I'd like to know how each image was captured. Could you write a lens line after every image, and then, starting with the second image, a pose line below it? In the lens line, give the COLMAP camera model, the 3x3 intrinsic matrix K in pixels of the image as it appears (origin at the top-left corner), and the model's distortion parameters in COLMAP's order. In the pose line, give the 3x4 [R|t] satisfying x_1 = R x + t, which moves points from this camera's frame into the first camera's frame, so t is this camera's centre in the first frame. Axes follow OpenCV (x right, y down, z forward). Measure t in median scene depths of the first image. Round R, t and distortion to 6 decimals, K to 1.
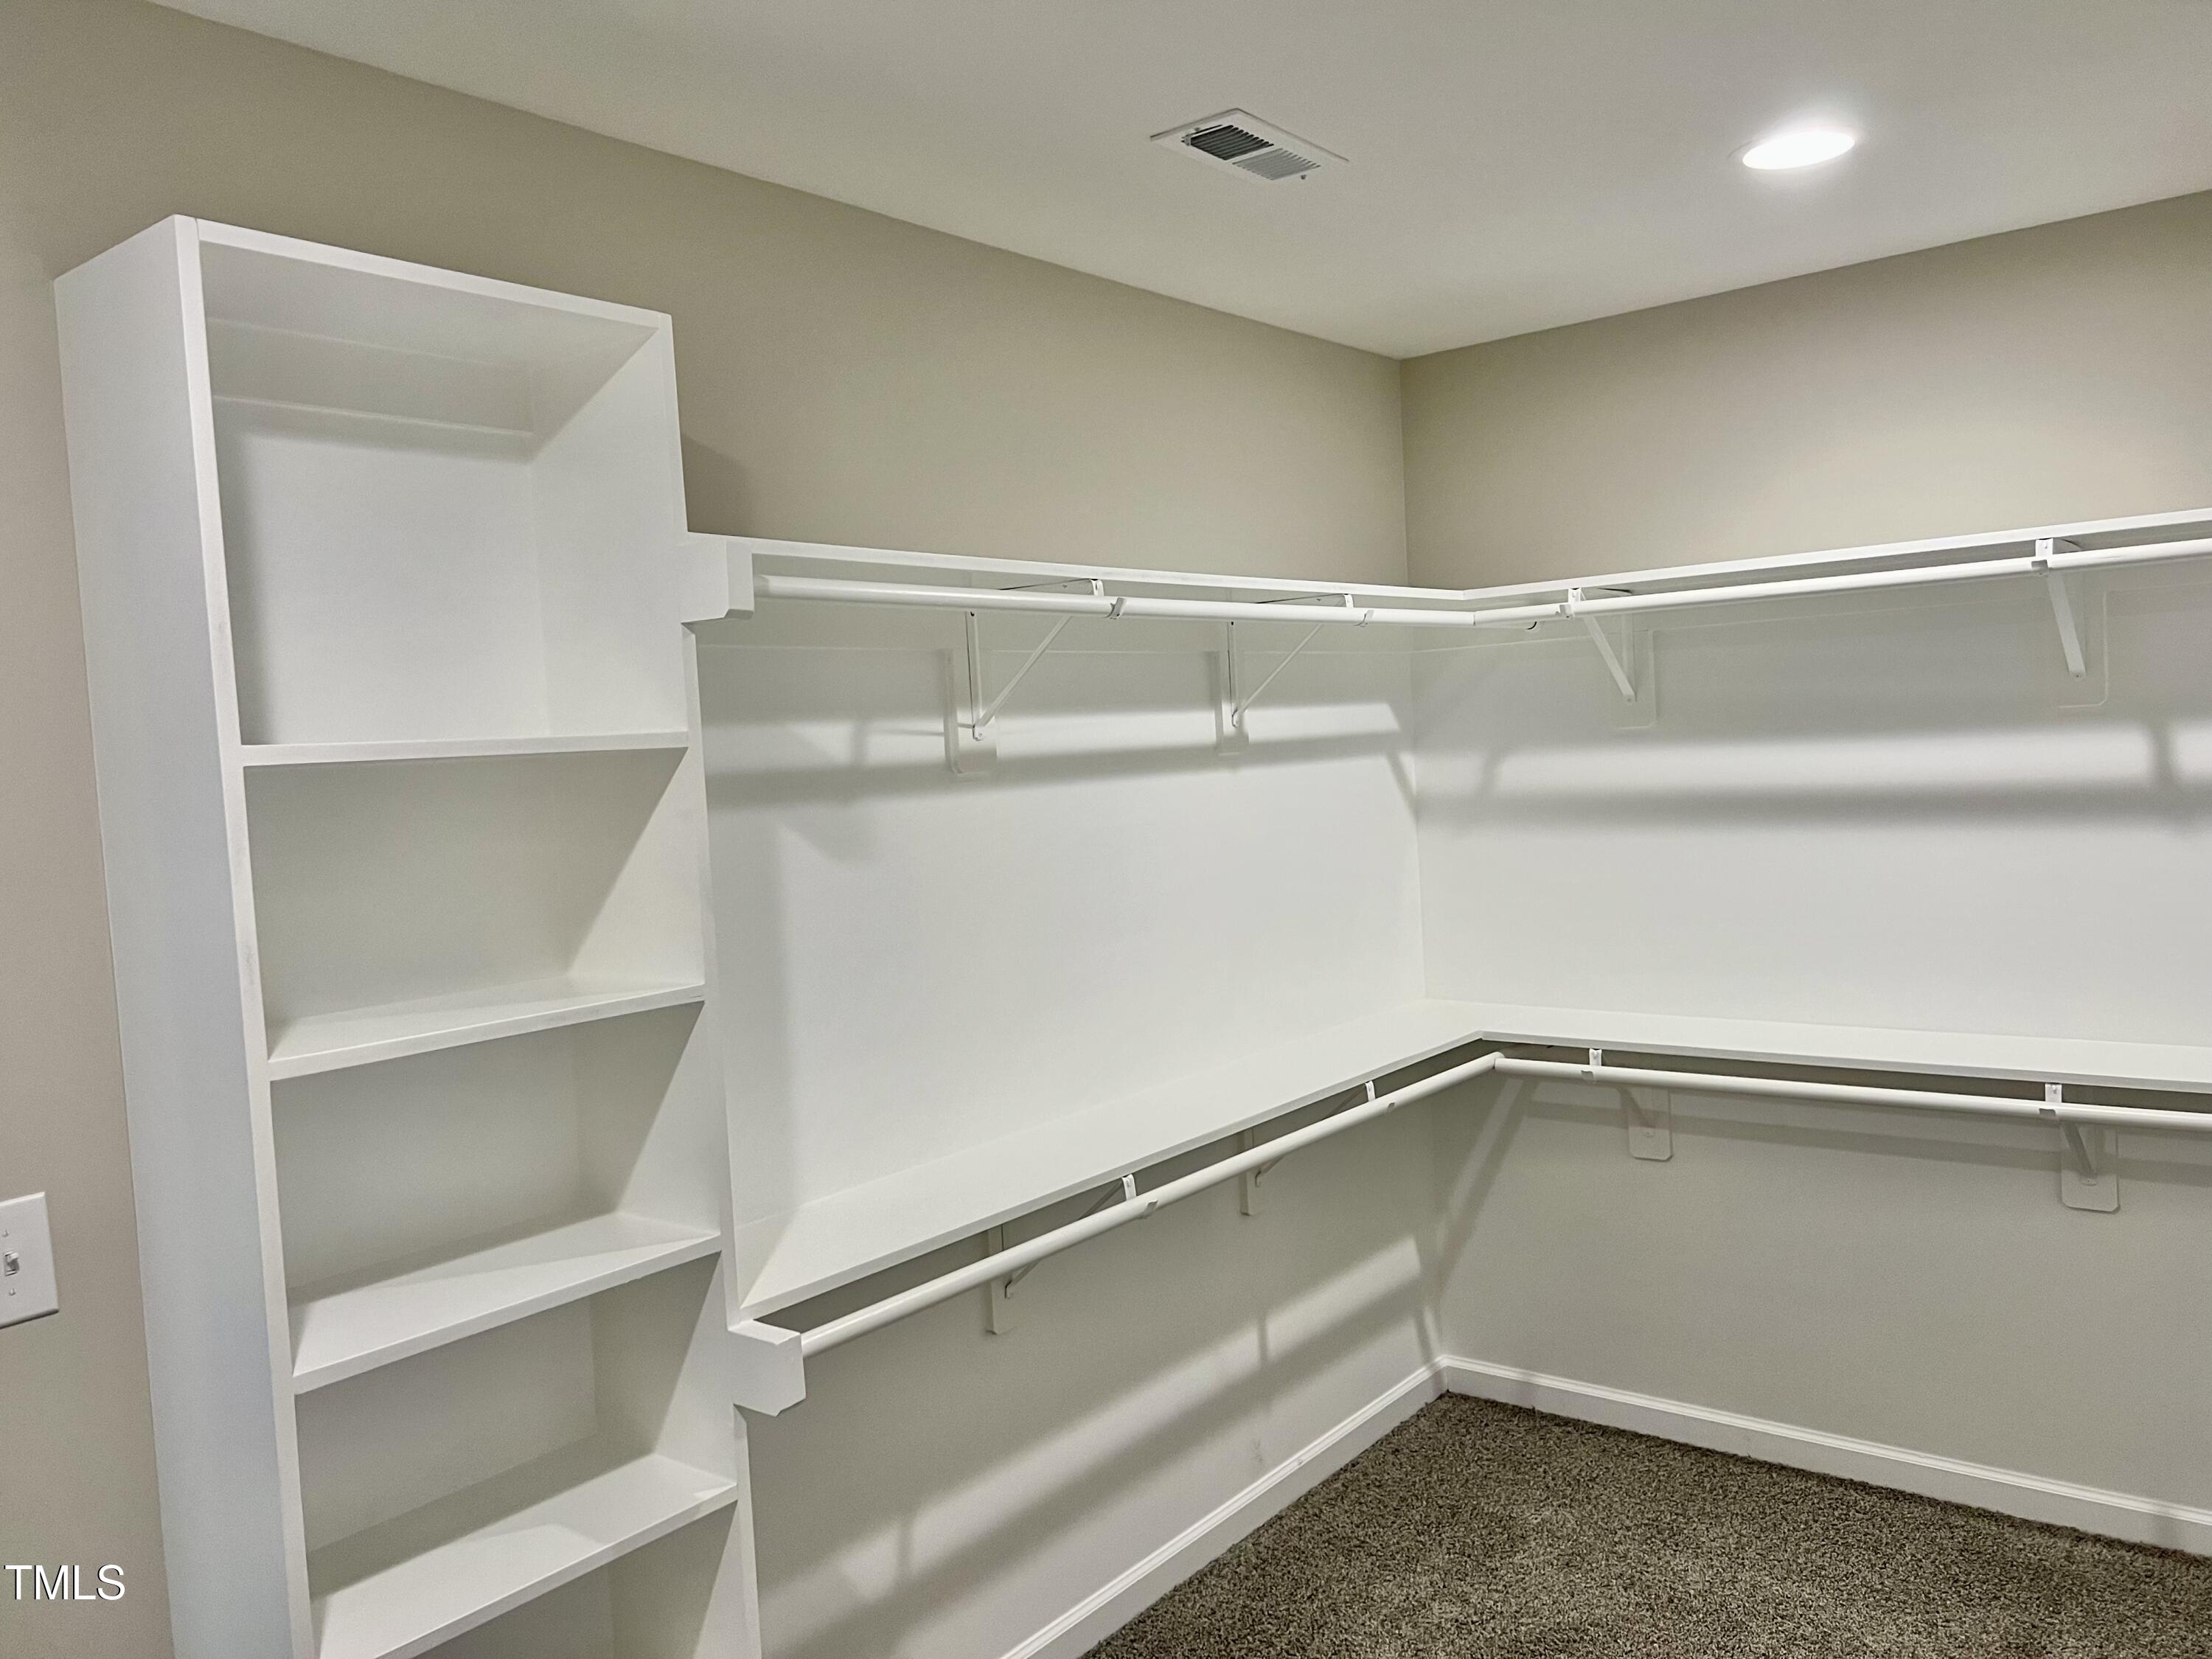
lens RADIAL K [[1668.4, 0, 1131.6], [0, 1668.4, 825.6], [0, 0, 1]] dist [0.042481, -0.057219]
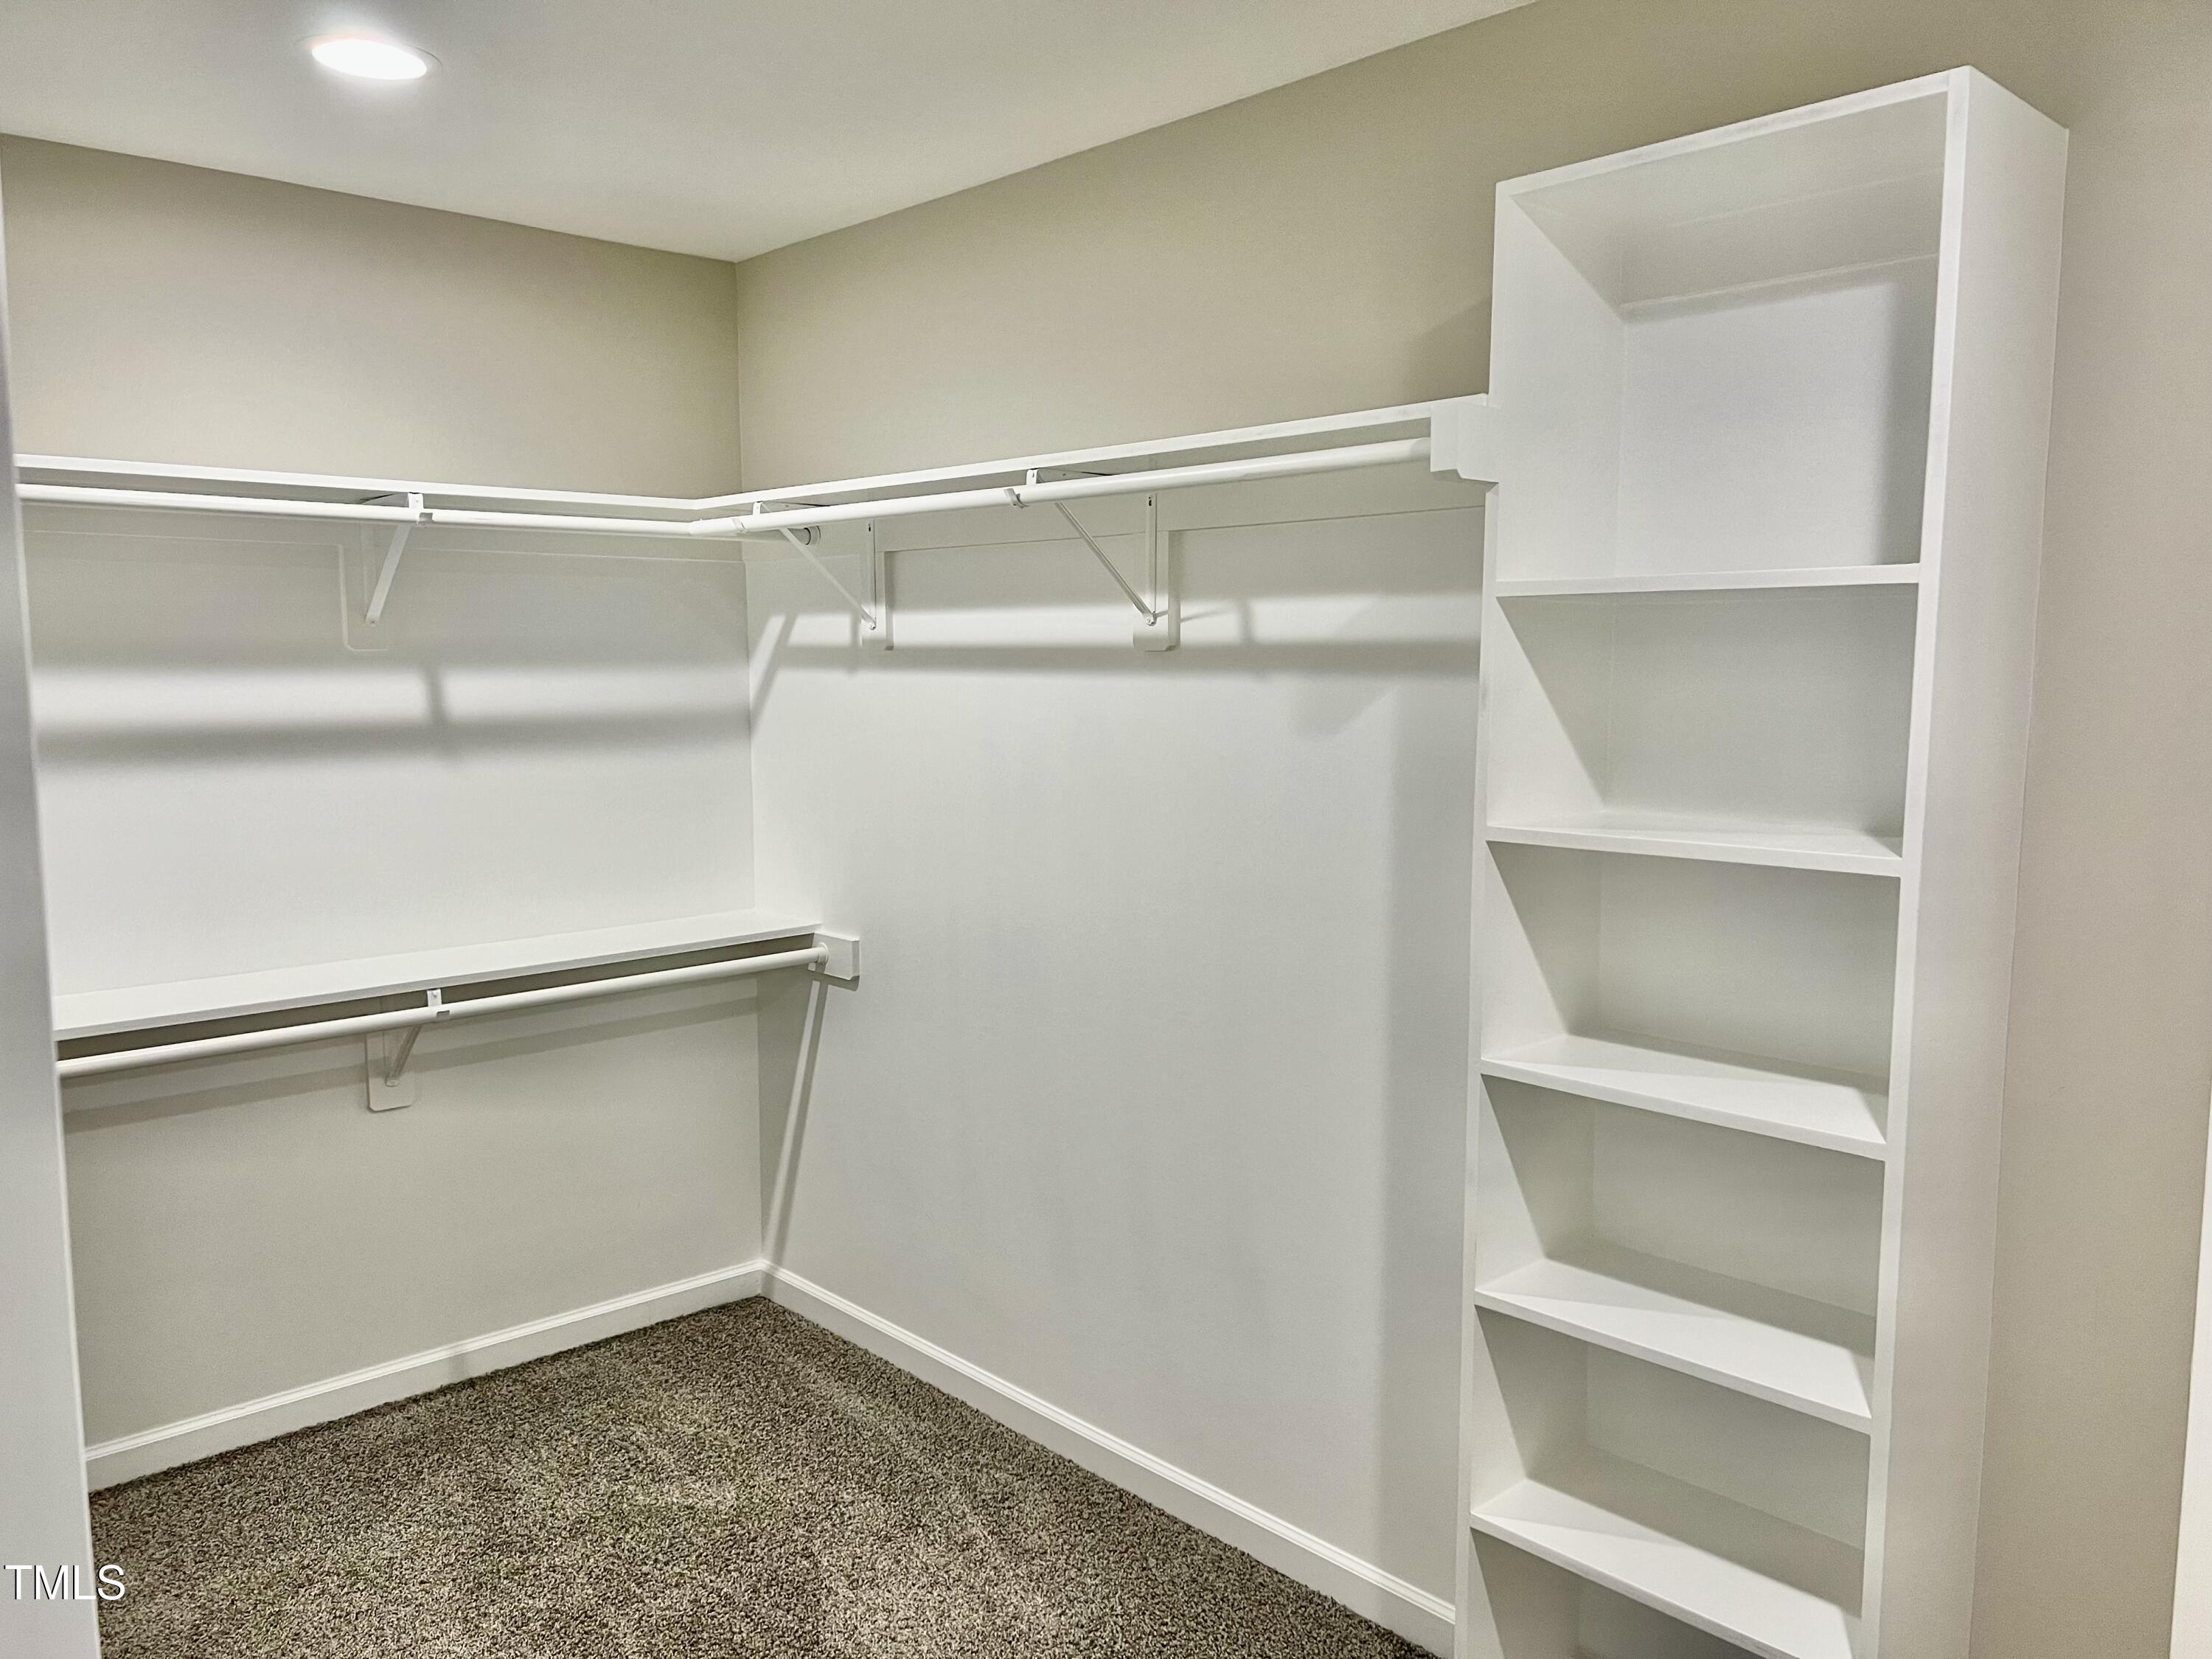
lens RADIAL K [[1668.4, 0, 1131.6], [0, 1668.4, 825.6], [0, 0, 1]] dist [0.042481, -0.057219]
pose [[0.153888, -0.058789, 0.986338, -0.443373], [0.043177, 0.997675, 0.052728, 0.006647], [-0.987145, 0.034472, 0.156068, 0.354424]]
